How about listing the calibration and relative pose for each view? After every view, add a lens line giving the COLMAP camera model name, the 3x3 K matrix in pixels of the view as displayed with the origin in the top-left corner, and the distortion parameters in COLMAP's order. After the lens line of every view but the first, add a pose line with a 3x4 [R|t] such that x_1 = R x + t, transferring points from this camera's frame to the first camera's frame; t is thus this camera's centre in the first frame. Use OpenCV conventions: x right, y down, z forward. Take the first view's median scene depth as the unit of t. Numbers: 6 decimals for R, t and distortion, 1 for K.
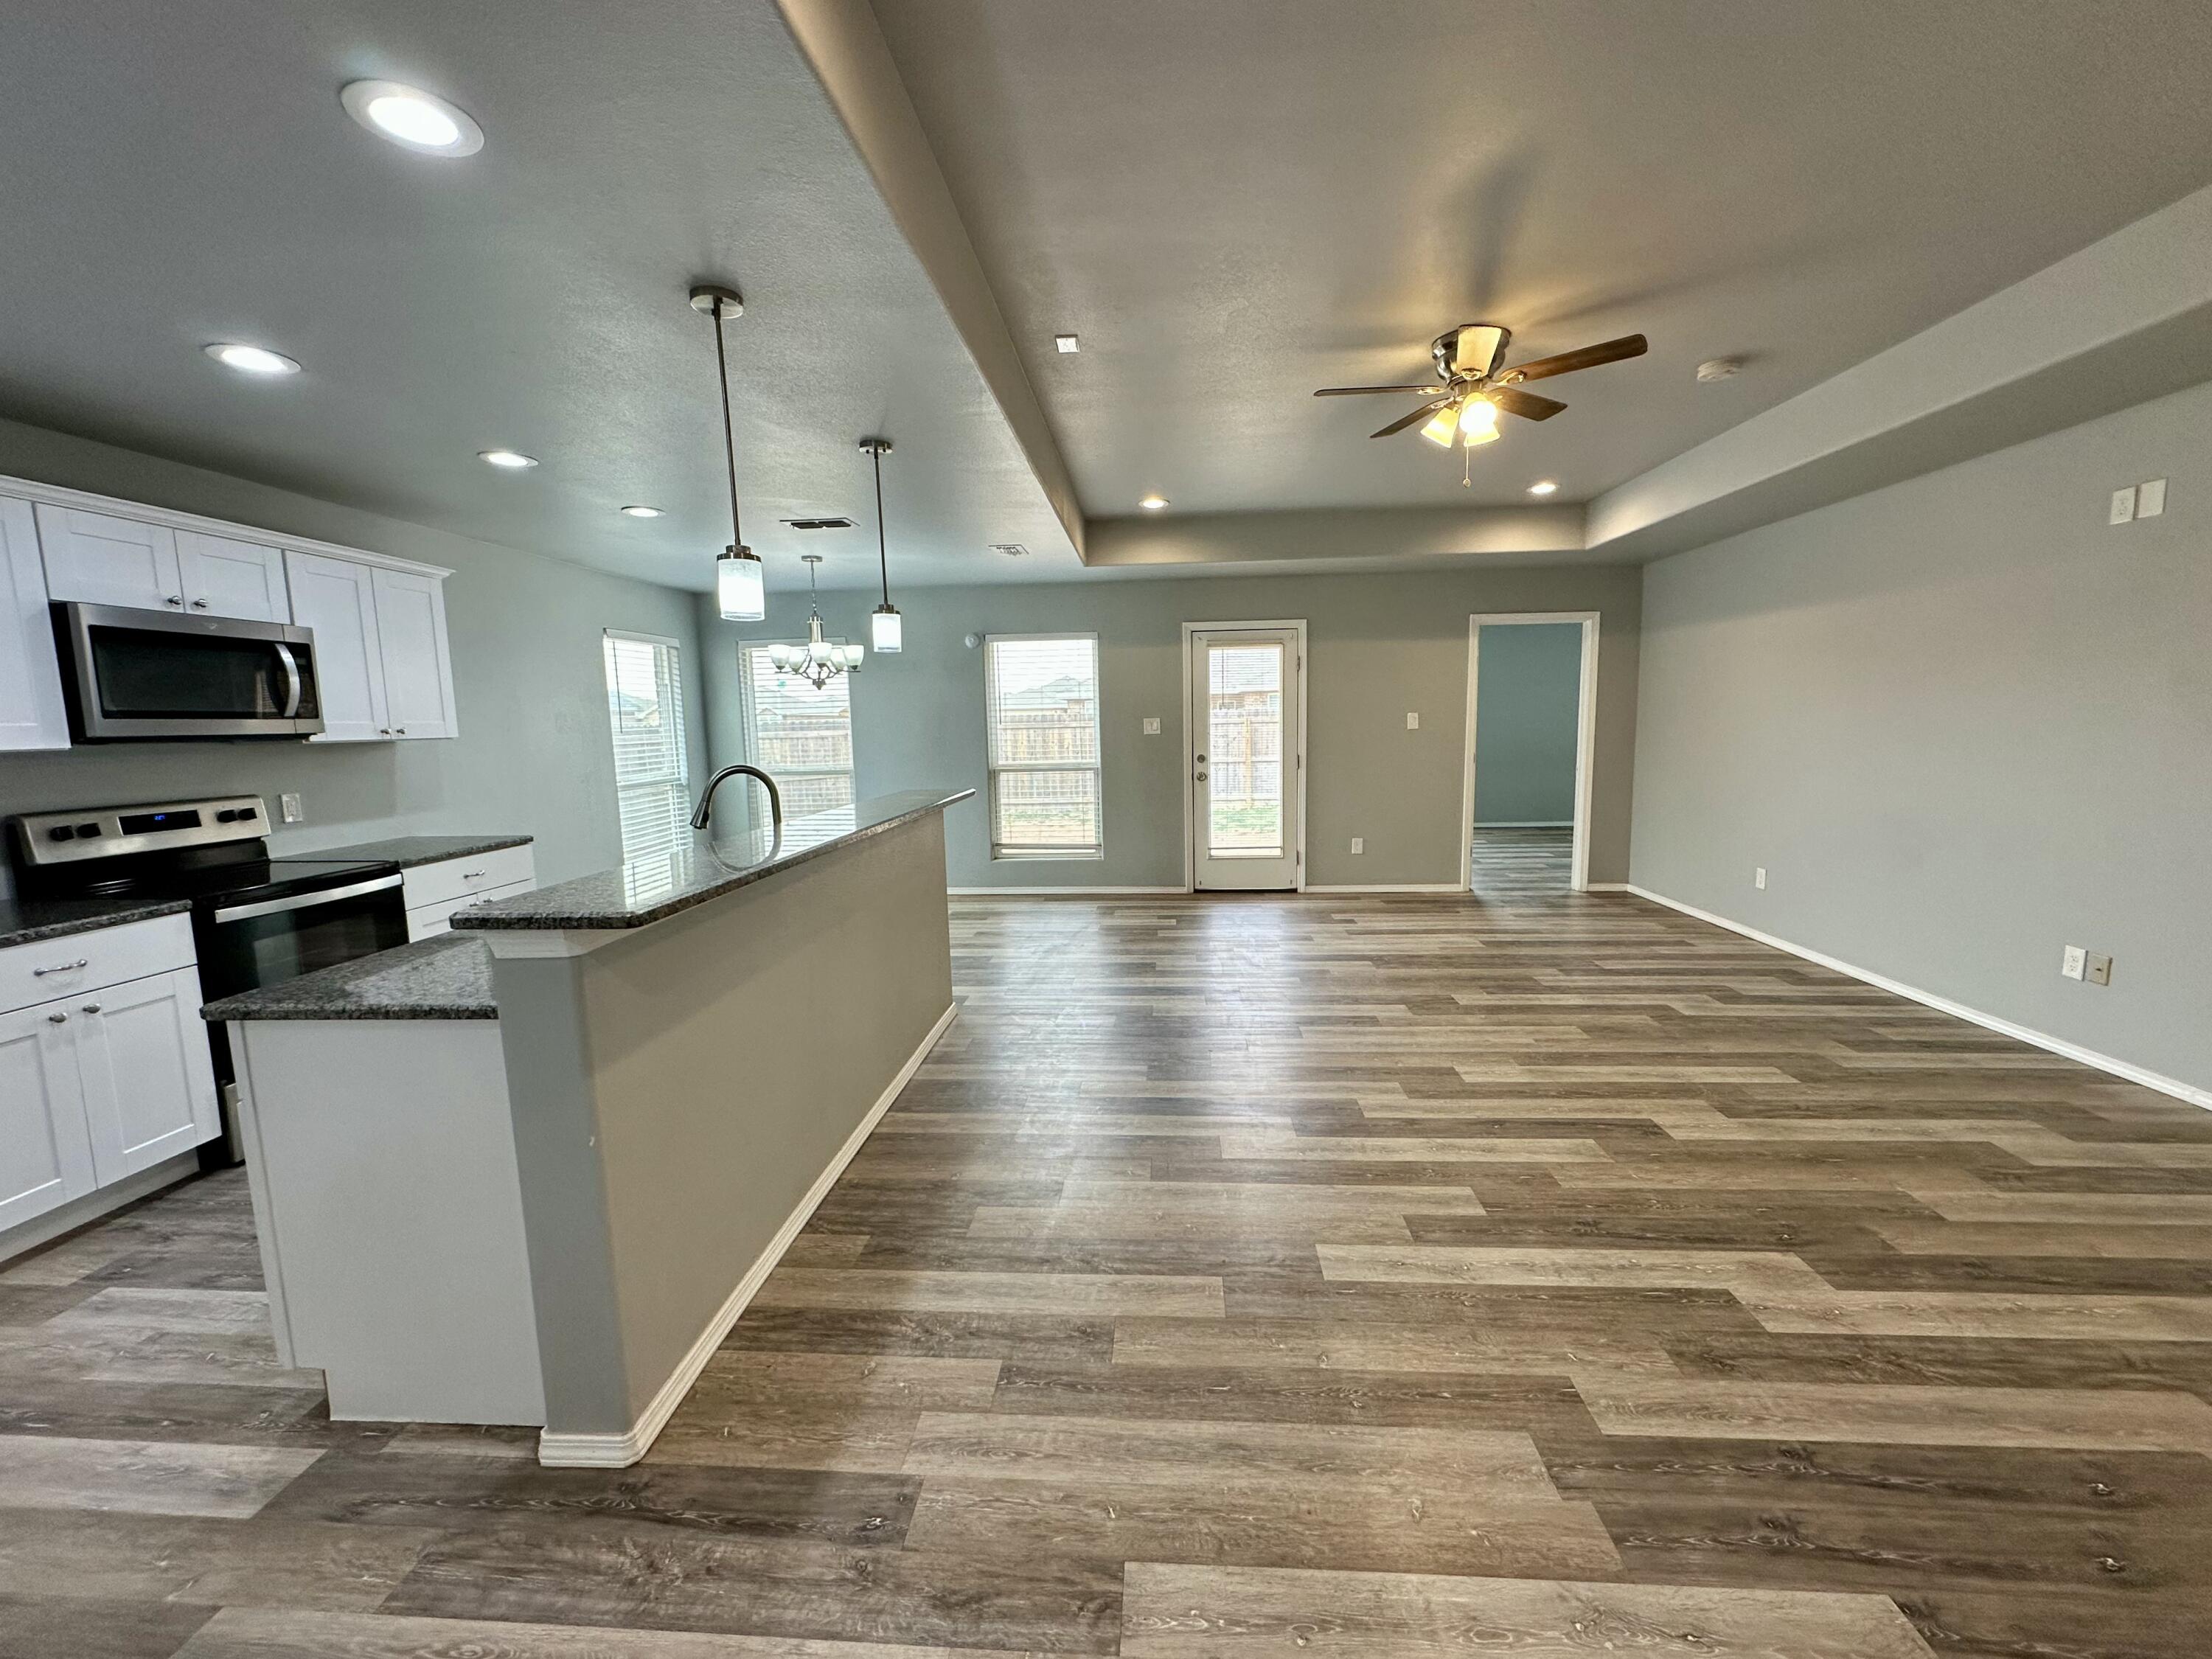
lens RADIAL K [[881.1, 0, 1113.3], [0, 881.1, 826.3], [0, 0, 1]] dist [0.020139, 0.000163]
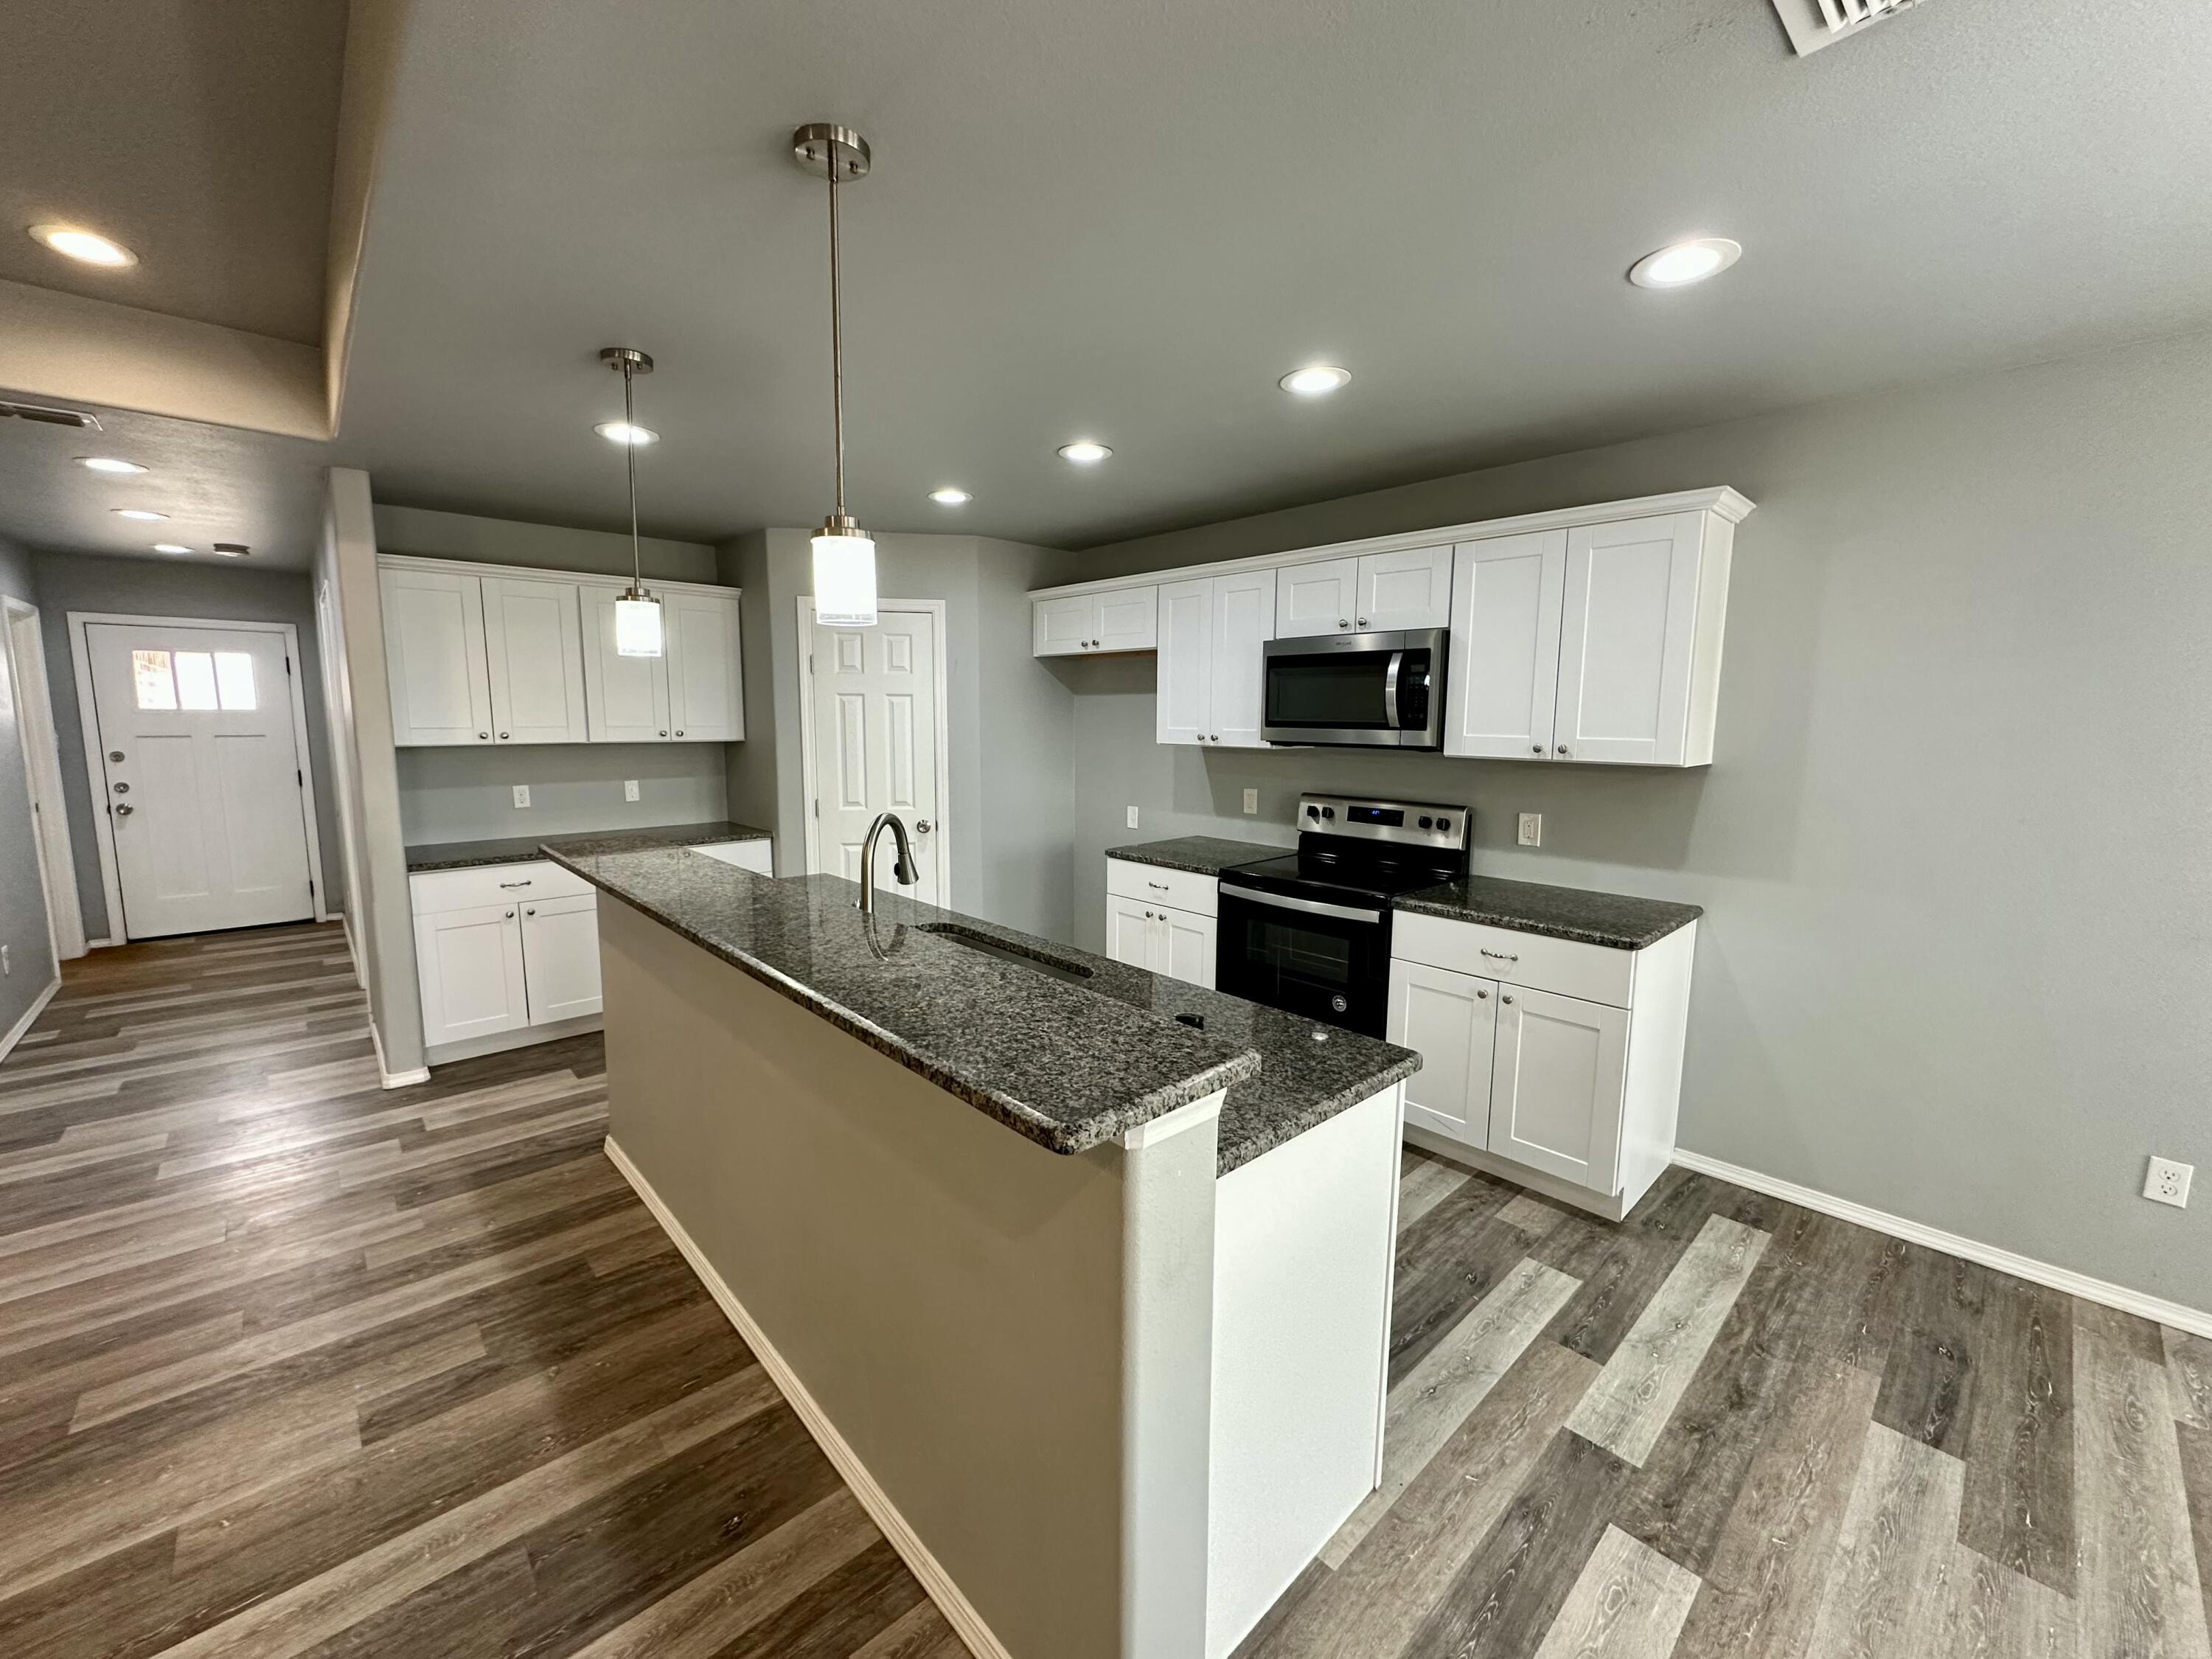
lens RADIAL K [[881.1, 0, 1101.5], [0, 881.1, 824.1], [0, 0, 1]] dist [0.020139, 0.000163]
pose [[-0.700881, 0.110227, -0.704710, -0.018763], [-0.074716, 0.971206, 0.226222, -0.216316], [0.709355, 0.211208, -0.672464, 1.460527]]
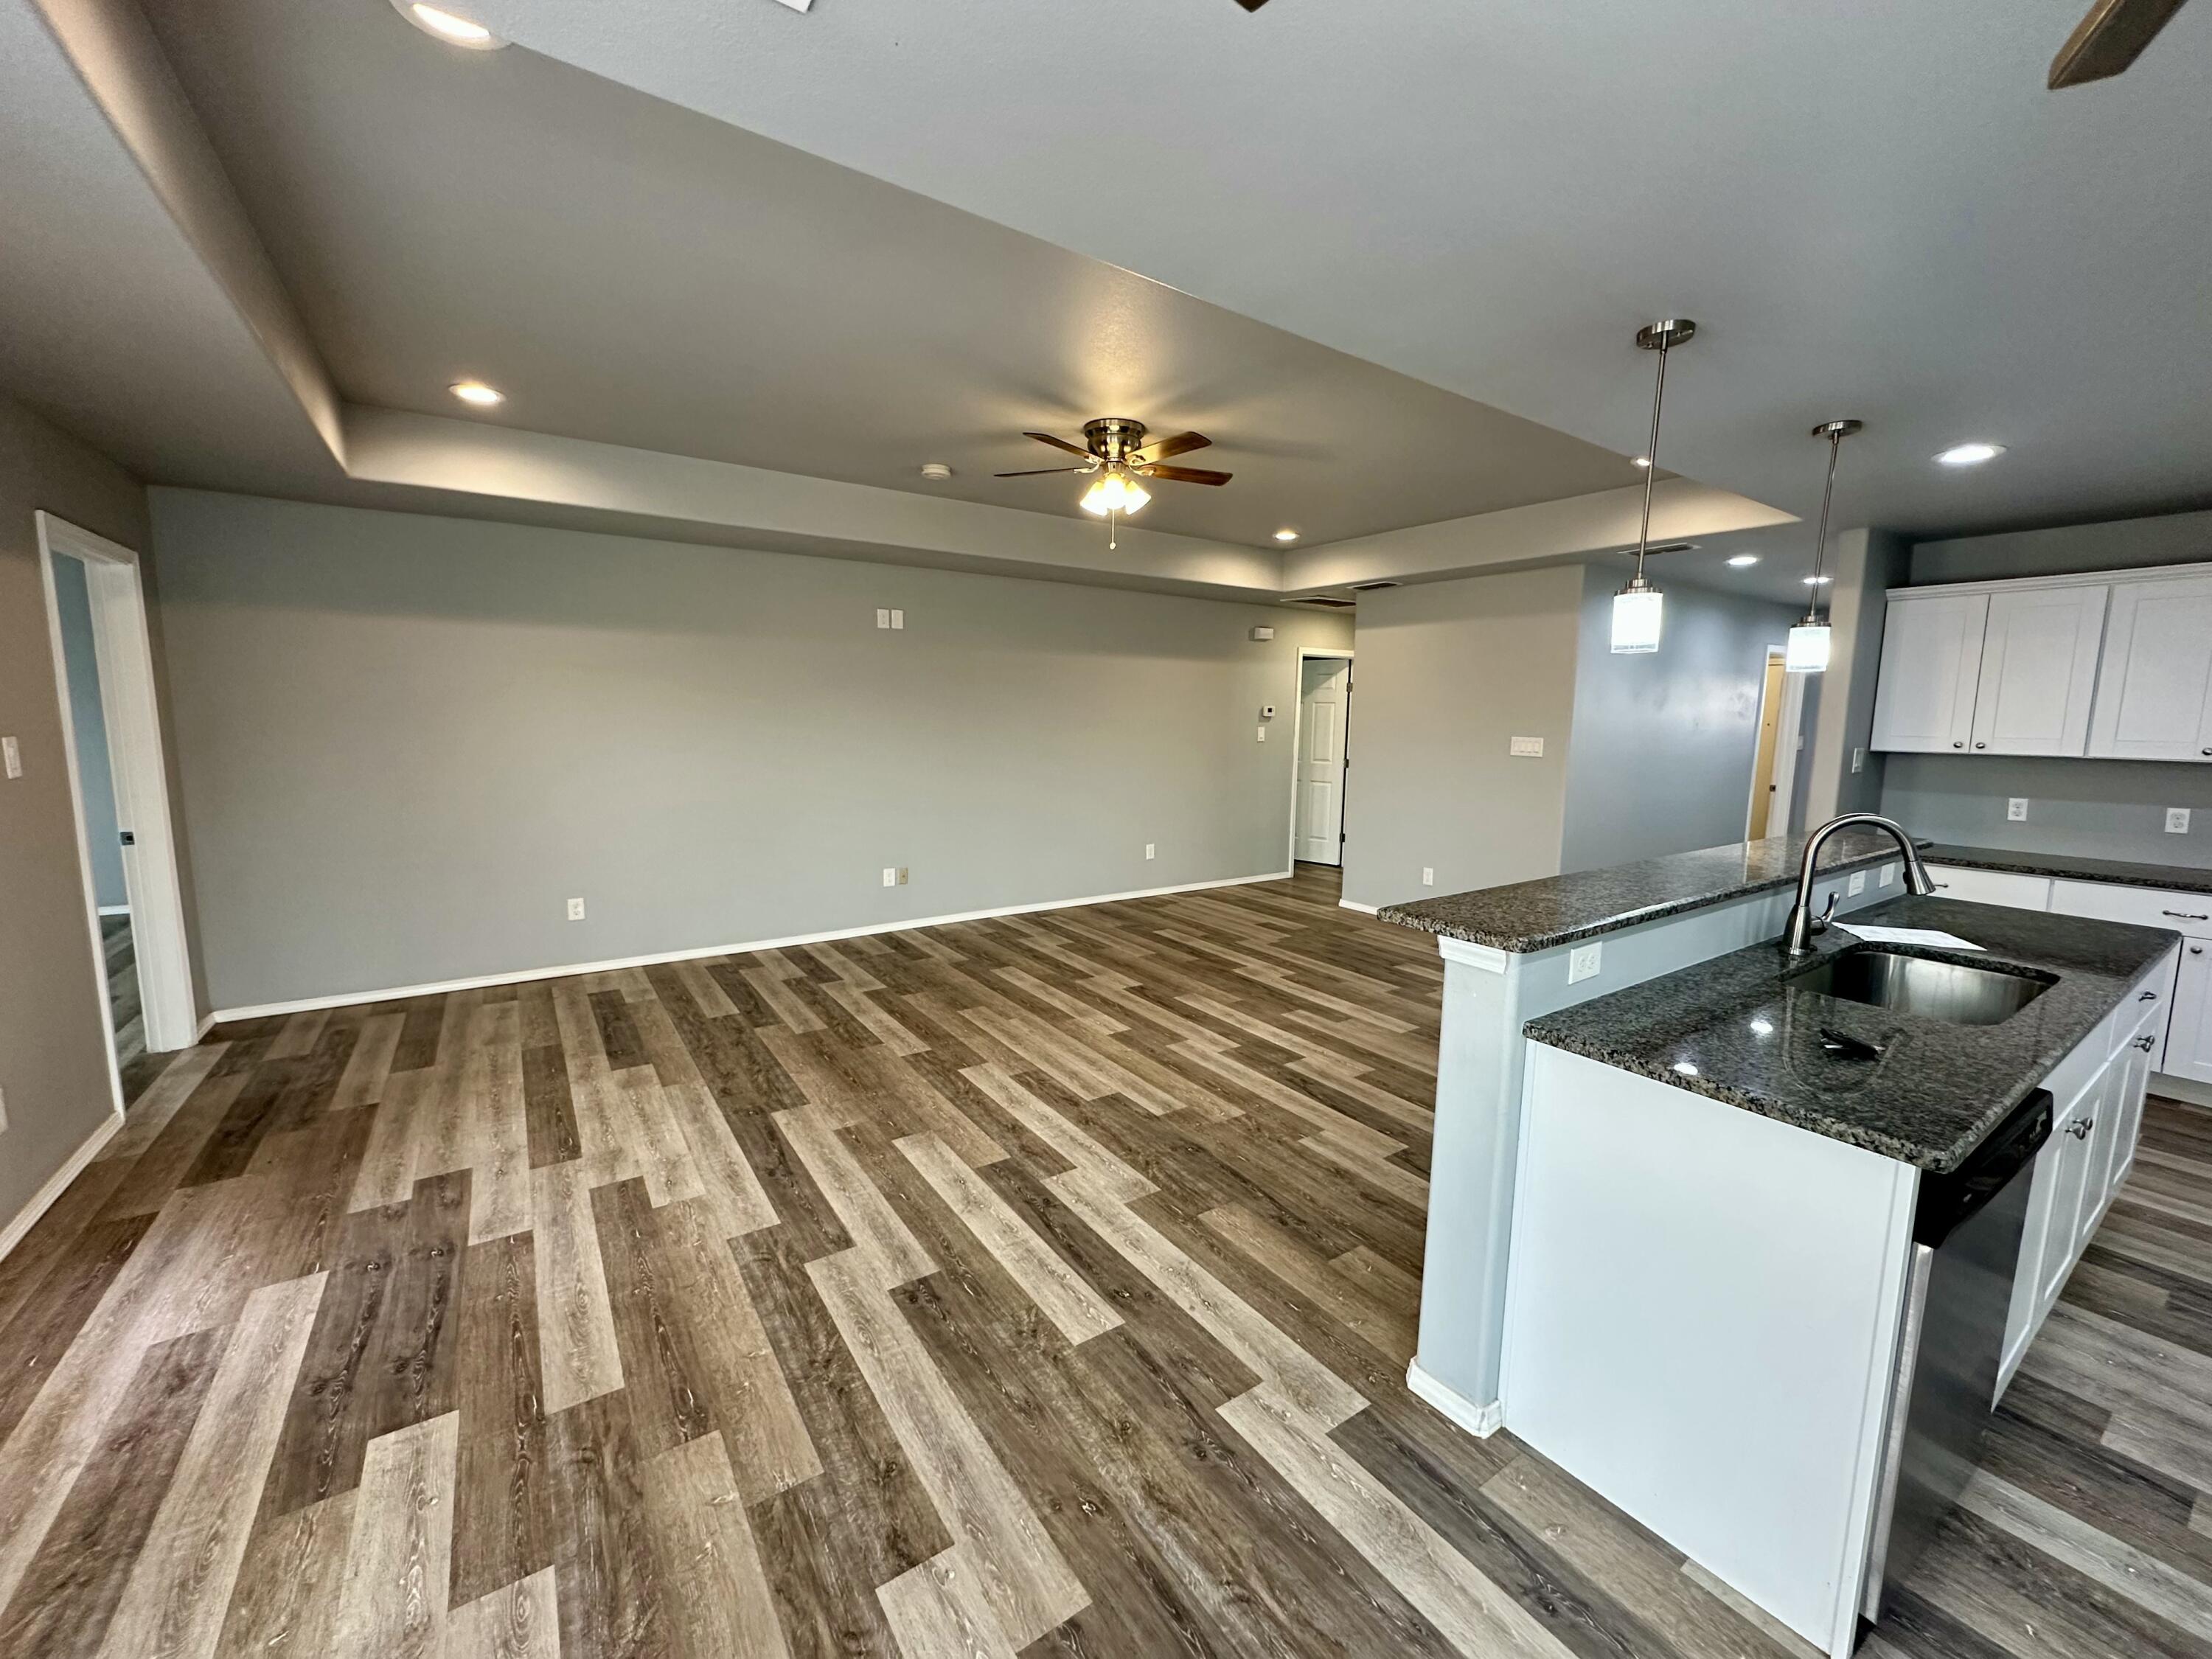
lens RADIAL K [[881.1, 0, 1113.0], [0, 881.1, 835.9], [0, 0, 1]] dist [0.020139, 0.000163]
pose [[-0.618778, -0.099115, 0.779289, -0.554660], [0.094381, 0.975443, 0.199004, -0.240160], [-0.779876, 0.196690, -0.594228, 1.763456]]
